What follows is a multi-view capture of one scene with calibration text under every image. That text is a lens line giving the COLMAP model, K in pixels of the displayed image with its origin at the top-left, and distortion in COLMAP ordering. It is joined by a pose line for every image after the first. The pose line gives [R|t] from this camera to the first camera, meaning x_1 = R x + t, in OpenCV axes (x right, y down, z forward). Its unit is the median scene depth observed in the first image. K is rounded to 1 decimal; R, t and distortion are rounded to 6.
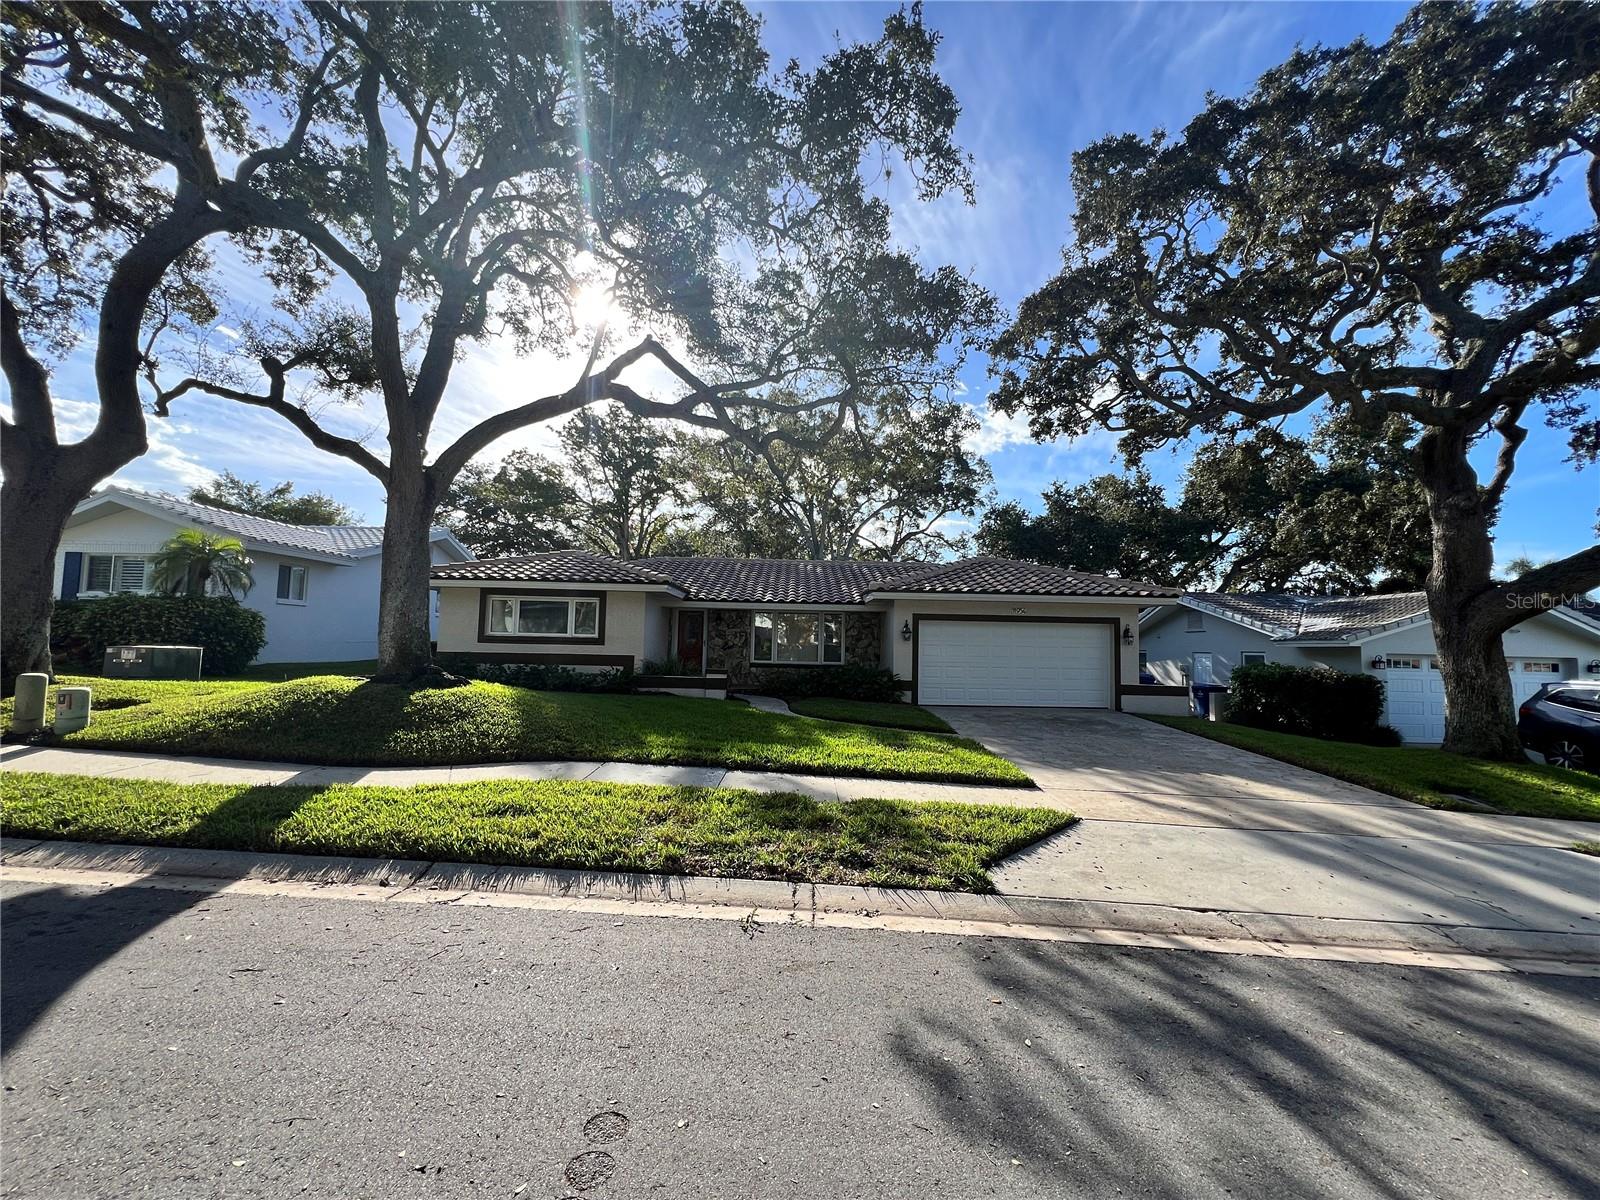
lens RADIAL K [[635.3, 0, 796.9], [0, 635.3, 604.8], [0, 0, 1]] dist [-0.000322, -0.000042]
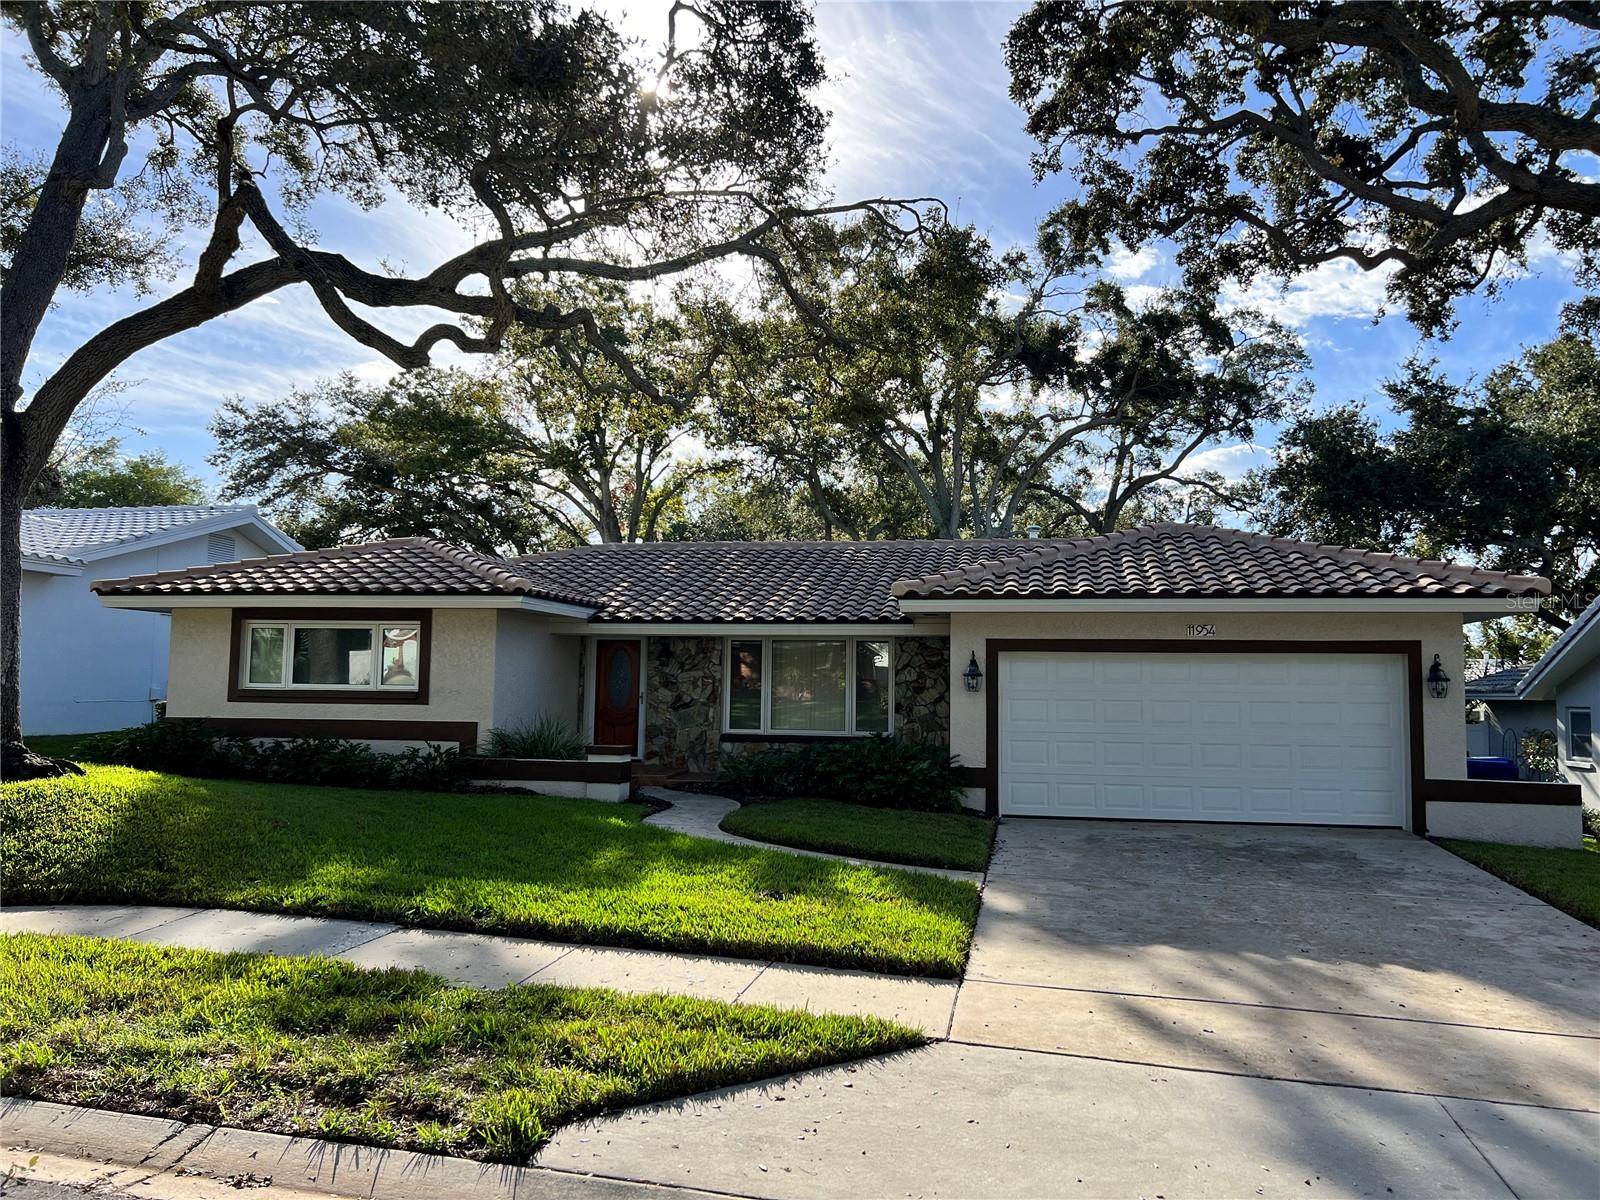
lens RADIAL K [[1197.4, 0, 807.2], [0, 1197.4, 604.6], [0, 0, 1]] dist [0.055916, -0.062803]
pose [[0.981209, -0.022281, -0.191655, 0.275345], [0.019449, 0.999672, -0.016647, -0.001092], [0.191963, 0.012607, 0.981321, 0.008019]]
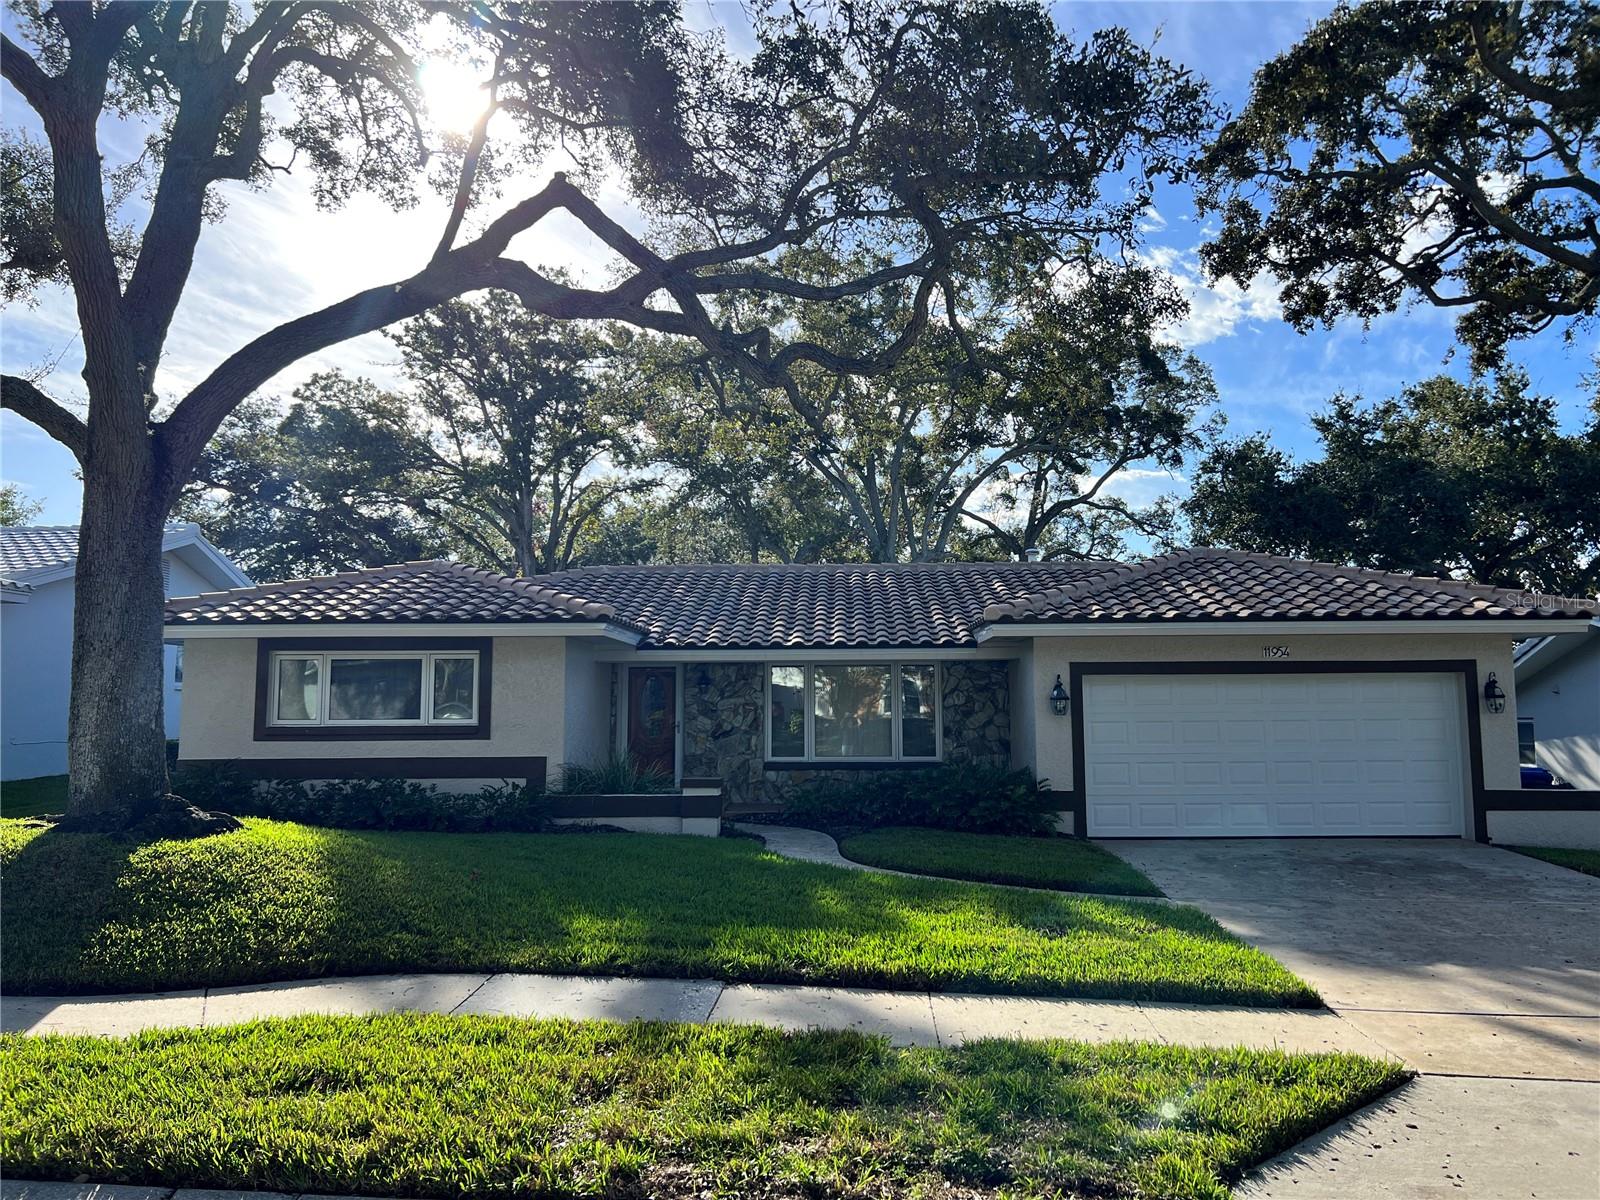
lens RADIAL K [[1198.5, 0, 808.5], [0, 1198.5, 595.9], [0, 0, 1]] dist [0.046257, -0.047583]
pose [[0.998992, -0.029741, -0.033621, 0.001529], [0.028506, 0.998921, -0.036651, -0.013291], [0.034675, 0.035656, 0.998762, -0.003137]]
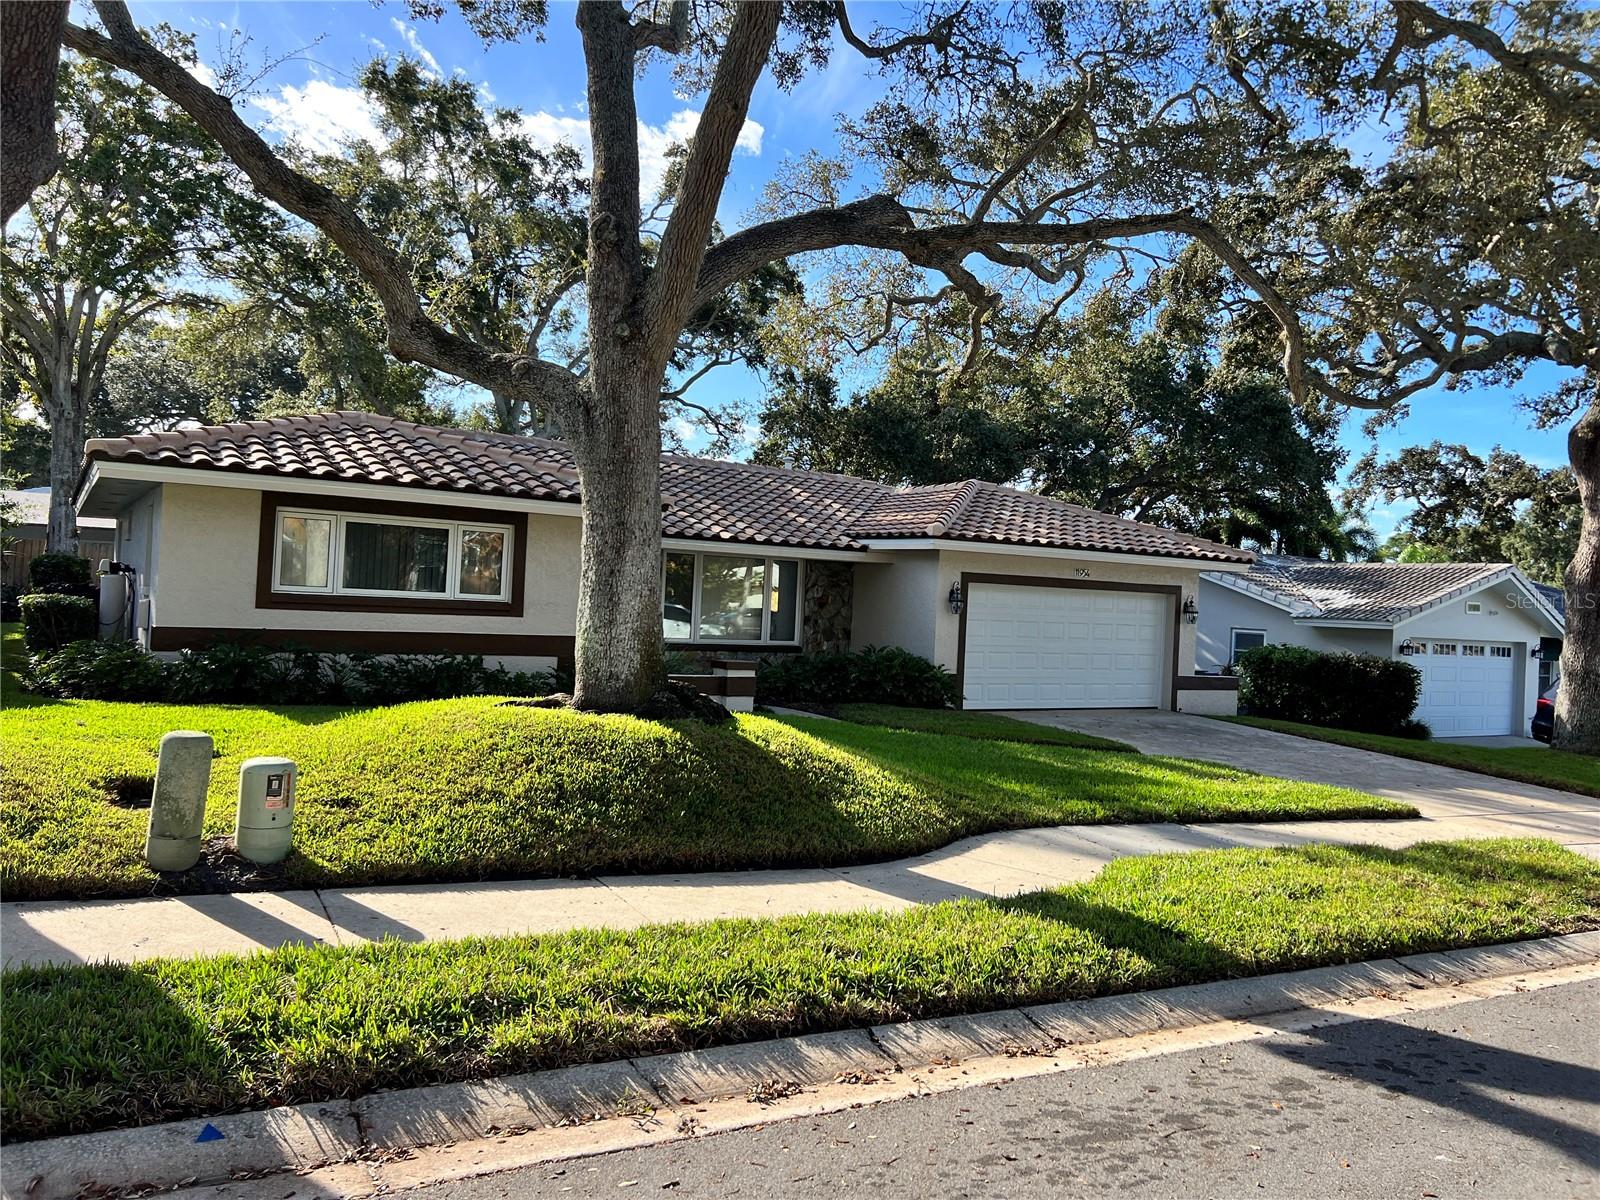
lens RADIAL K [[1198.5, 0, 808.5], [0, 1198.5, 595.9], [0, 0, 1]] dist [0.046257, -0.047583]
pose [[0.851860, 0.020495, 0.523368, -0.720265], [-0.063575, 0.995892, 0.064479, -0.037572], [-0.519897, -0.088200, 0.849664, 0.042635]]
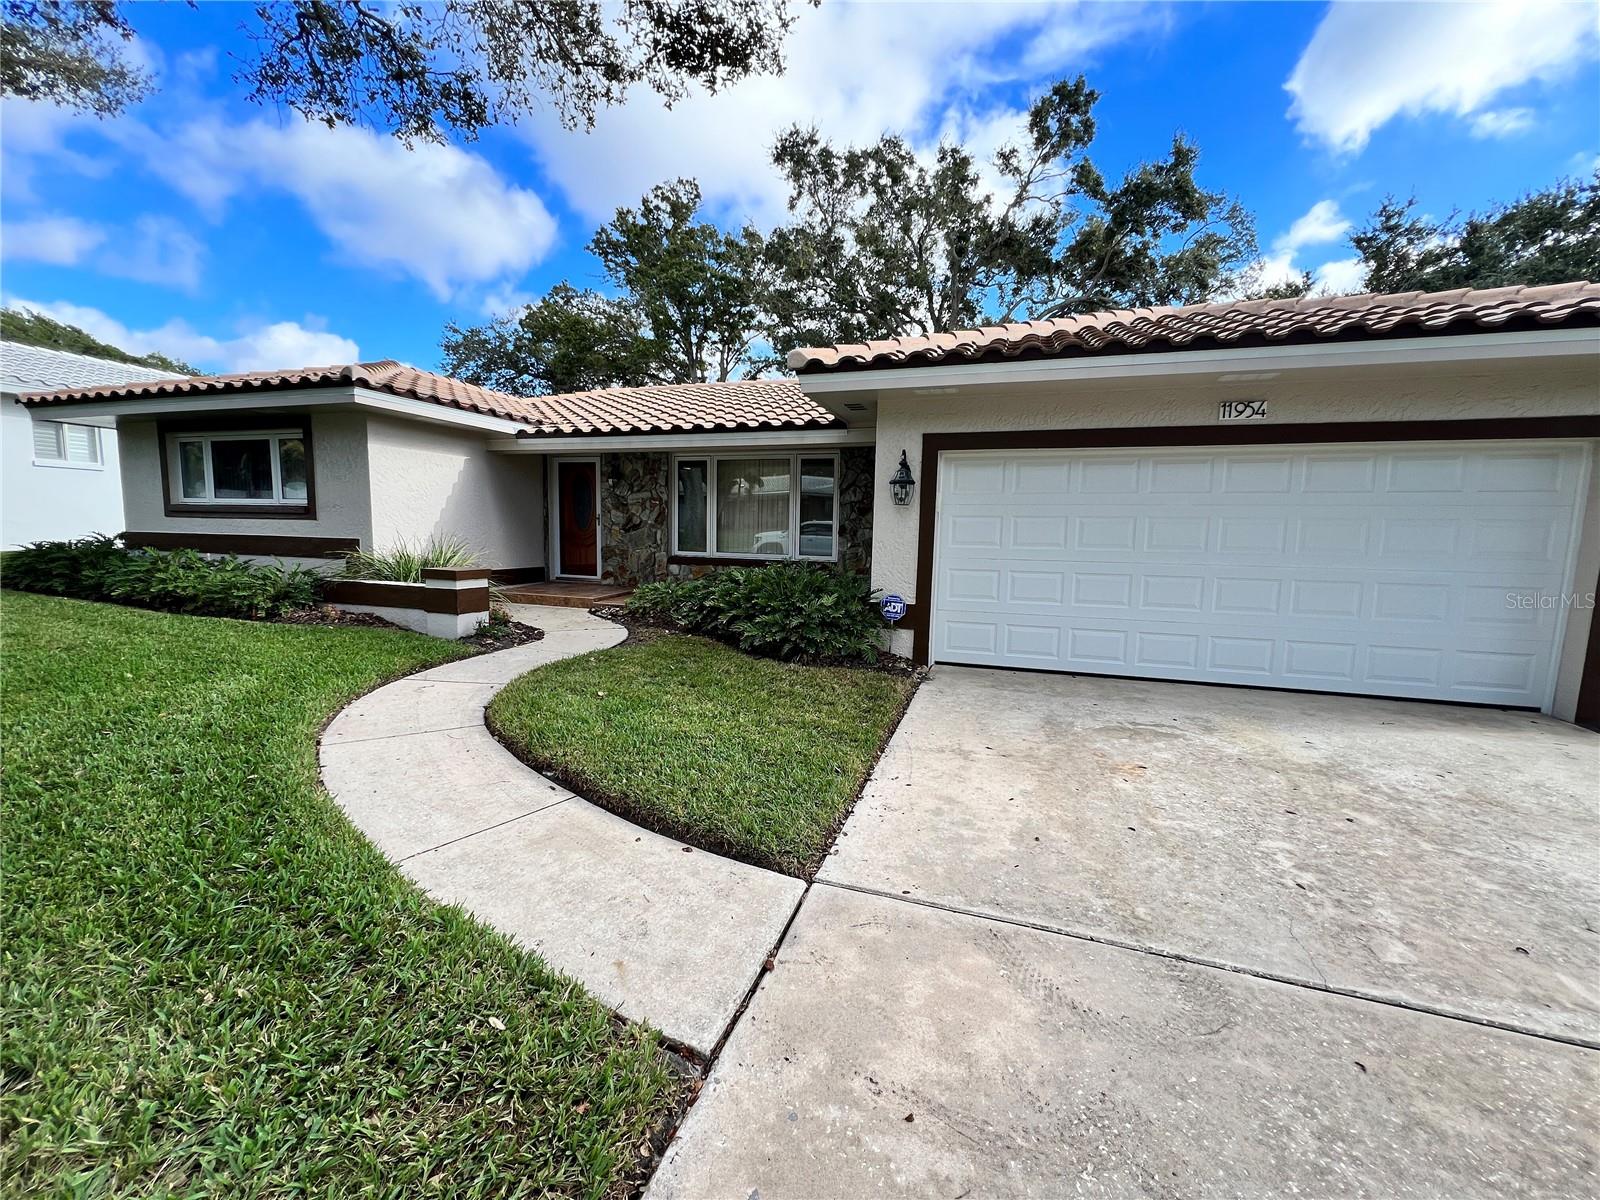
lens RADIAL K [[636.6, 0, 800.7], [0, 636.6, 602.5], [0, 0, 1]] dist [-0.001578, 0.000180]
pose [[0.947374, 0.034492, -0.318265, 0.290002], [0.018671, 0.986533, 0.162495, 0.061697], [0.319584, -0.159886, 0.933971, 0.722925]]
